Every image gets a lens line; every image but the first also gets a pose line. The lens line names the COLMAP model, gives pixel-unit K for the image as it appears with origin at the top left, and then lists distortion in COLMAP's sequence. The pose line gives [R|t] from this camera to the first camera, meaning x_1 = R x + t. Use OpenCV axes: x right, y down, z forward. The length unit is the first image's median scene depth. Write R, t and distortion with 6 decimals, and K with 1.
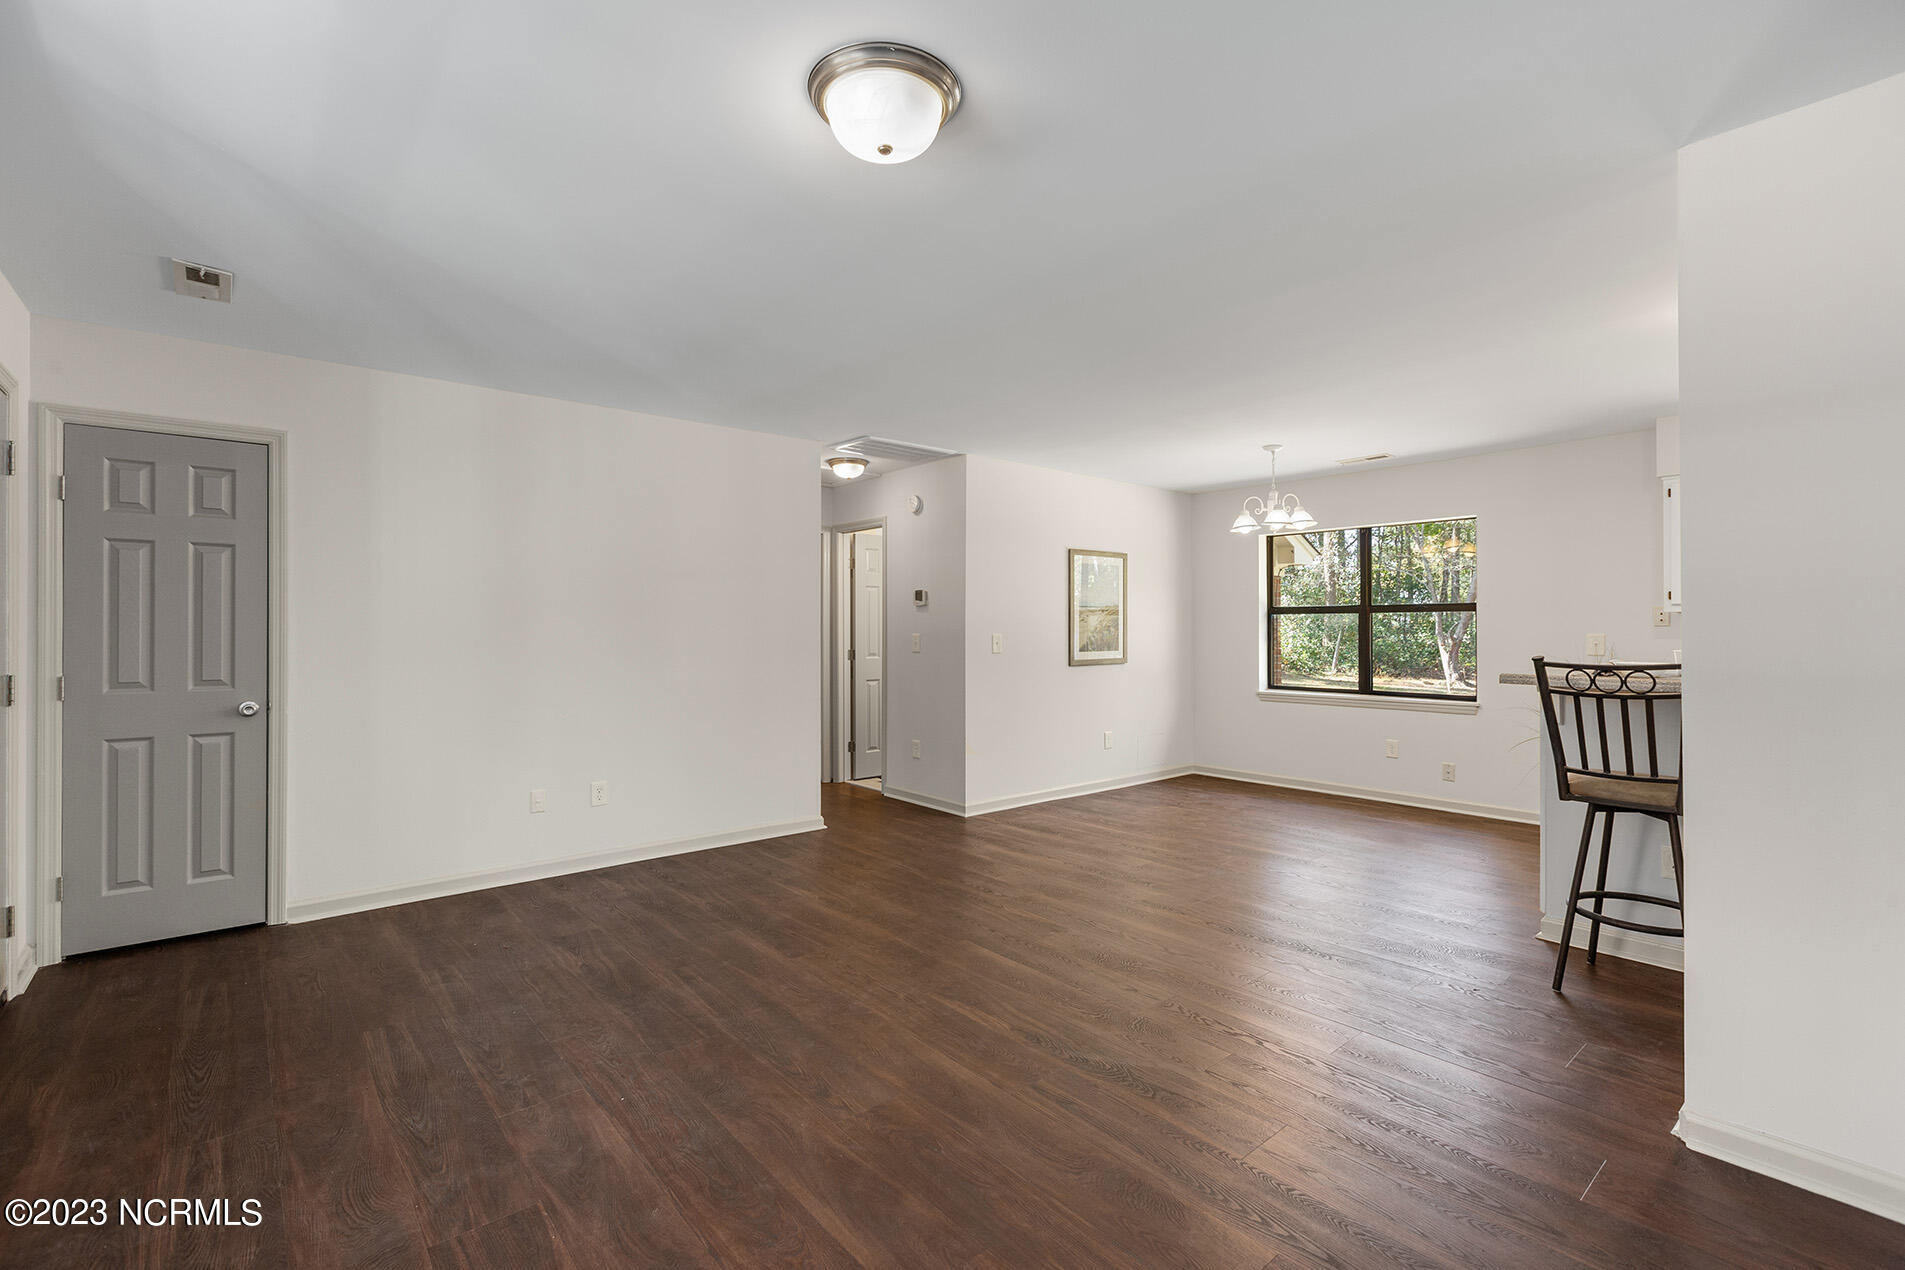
lens RADIAL K [[845.8, 0, 947.0], [0, 845.8, 626.3], [0, 0, 1]] dist [-0.000839, -0.000851]
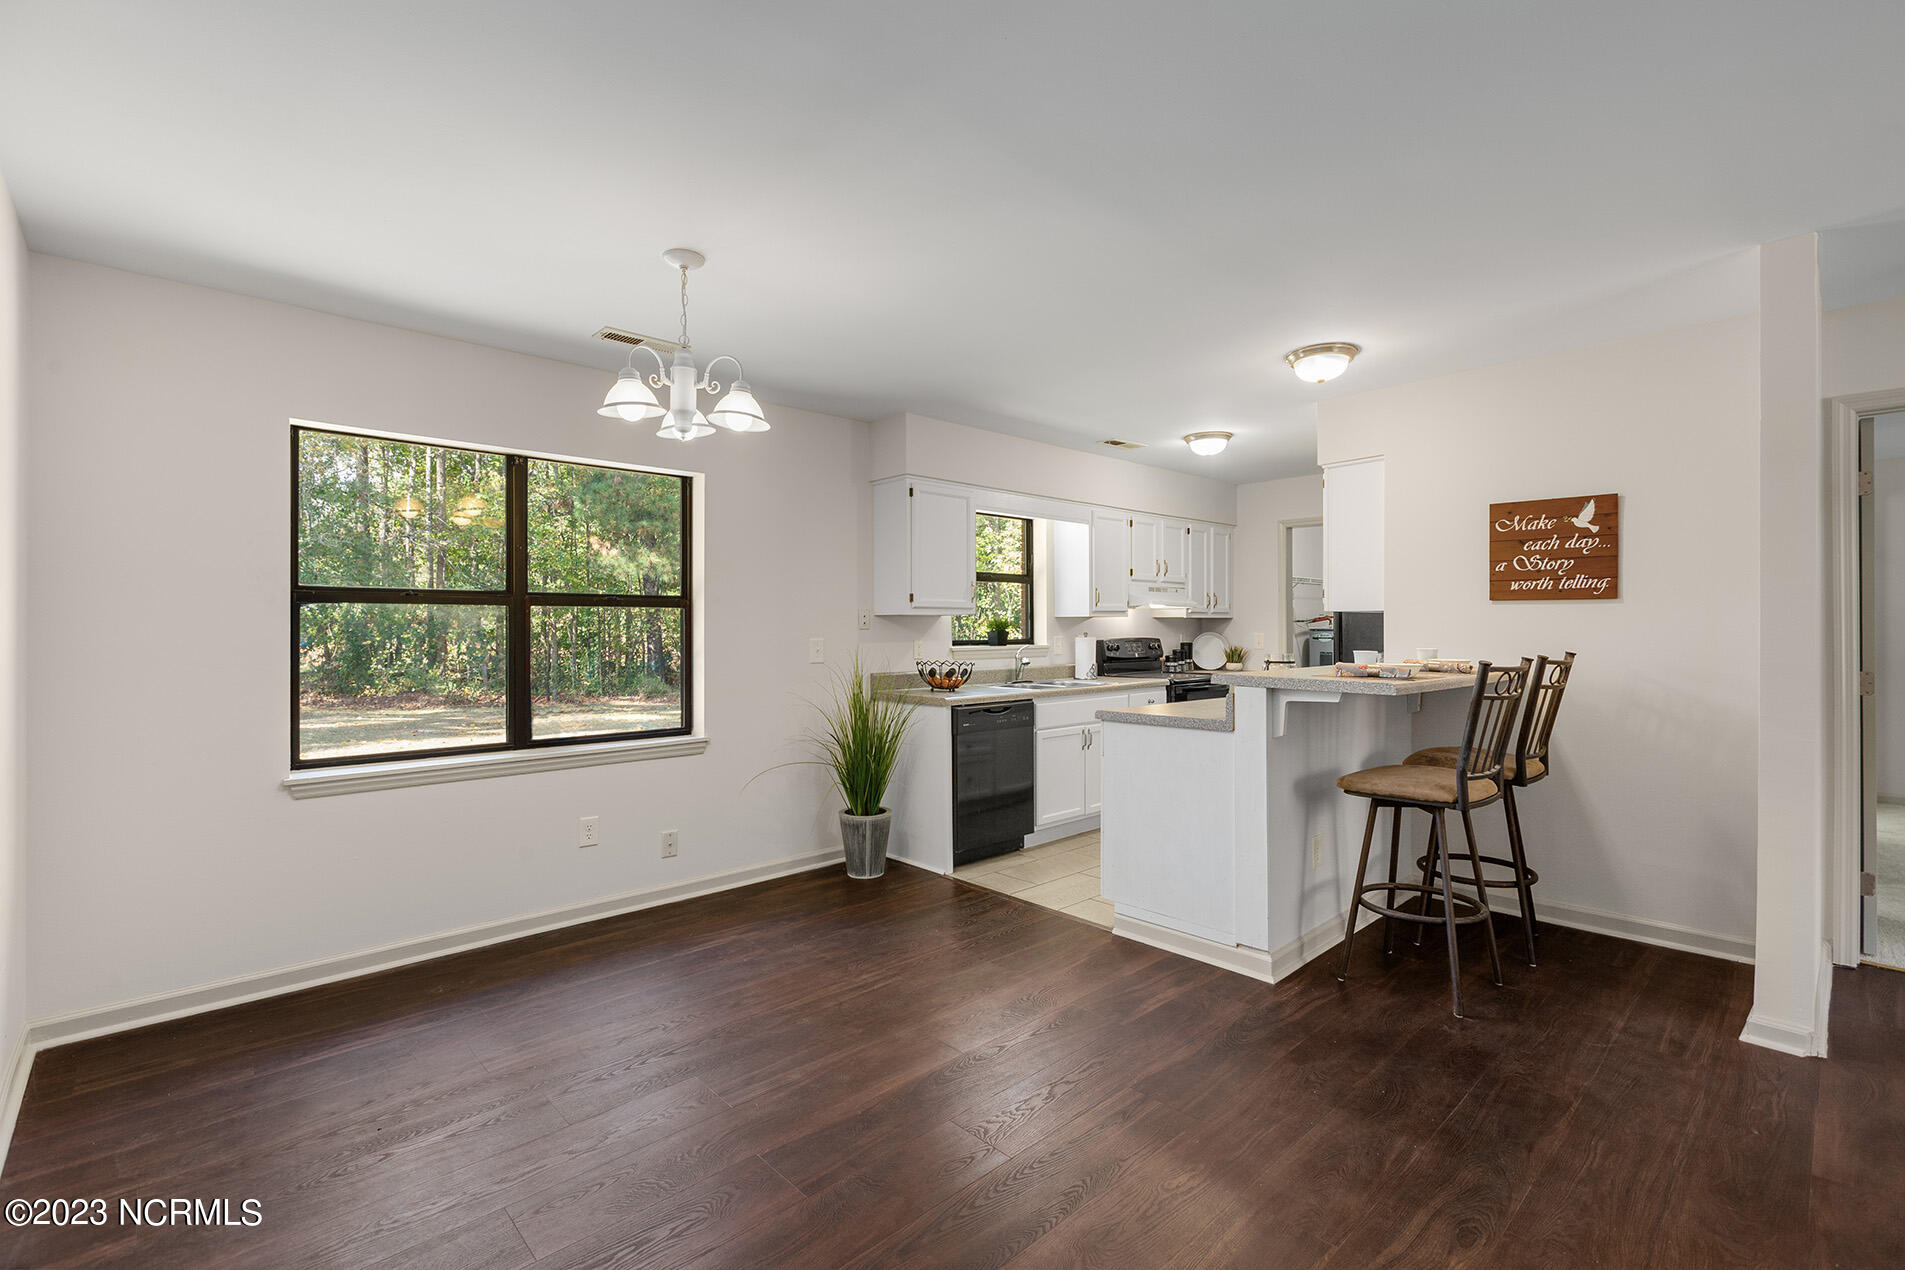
lens RADIAL K [[845.8, 0, 947.0], [0, 845.8, 626.3], [0, 0, 1]] dist [-0.000839, -0.000851]
pose [[-0.048726, 0.005605, 0.998796, -0.102239], [0.000557, 0.999984, -0.005584, 0.001365], [-0.998812, 0.000285, -0.048728, 0.866351]]
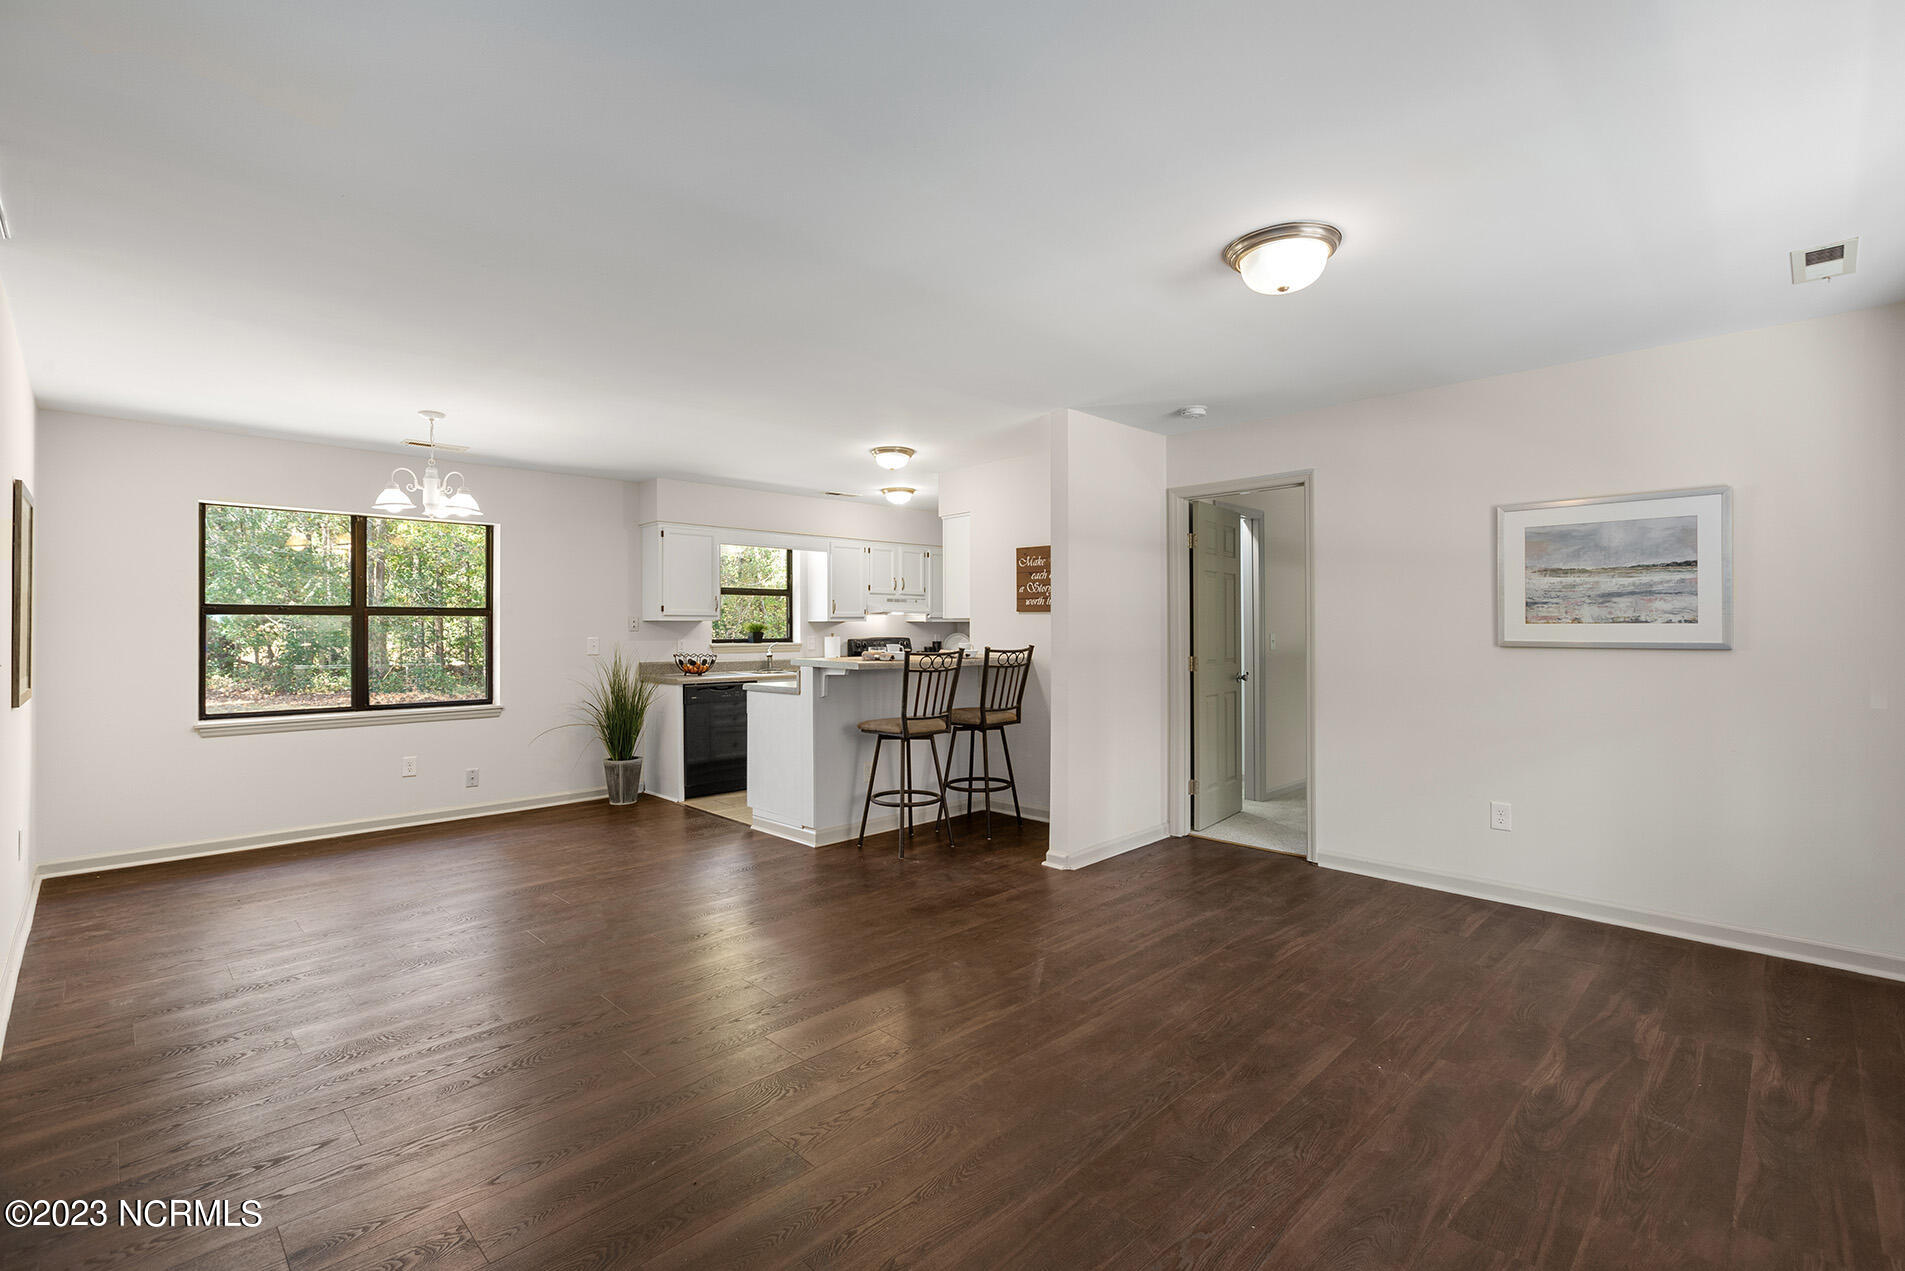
lens RADIAL K [[851.4, 0, 948.9], [0, 851.4, 626.5], [0, 0, 1]] dist [-0.000535, -0.001369]
pose [[-0.080562, 0.006602, 0.996728, -0.479105], [0.001091, 0.999978, -0.006535, 0.001789], [-0.996749, 0.000561, -0.080567, 0.558472]]
